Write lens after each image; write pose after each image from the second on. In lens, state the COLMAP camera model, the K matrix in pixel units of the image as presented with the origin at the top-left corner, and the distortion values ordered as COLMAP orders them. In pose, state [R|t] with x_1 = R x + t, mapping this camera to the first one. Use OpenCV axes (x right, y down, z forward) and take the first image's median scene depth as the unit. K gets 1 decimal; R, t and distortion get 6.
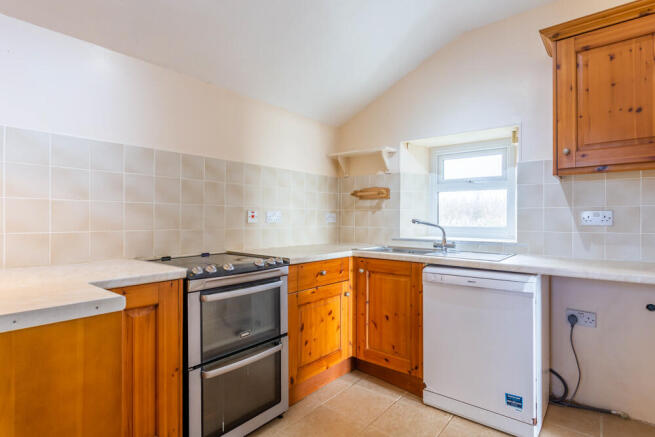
lens RADIAL K [[341.9, 0, 329.3], [0, 341.9, 218.5], [0, 0, 1]] dist [0.003040, 0.000733]
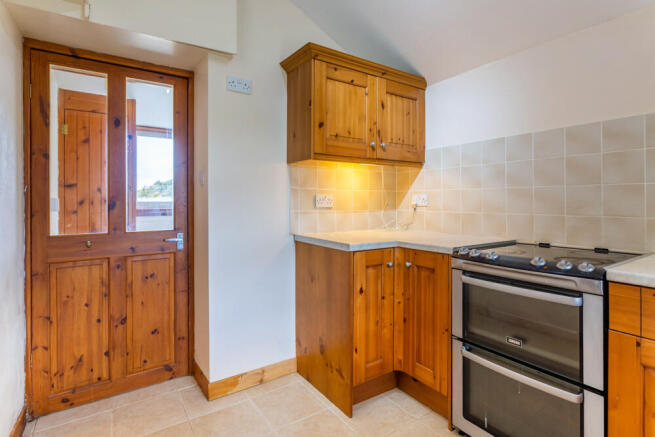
lens RADIAL K [[341.9, 0, 338.1], [0, 341.9, 203.4], [0, 0, 1]] dist [0.003040, 0.000733]
pose [[-0.275015, 0.001838, -0.961438, 0.605756], [-0.003525, 0.999990, 0.002920, 0.001386], [0.961433, 0.004192, -0.275006, 0.737080]]
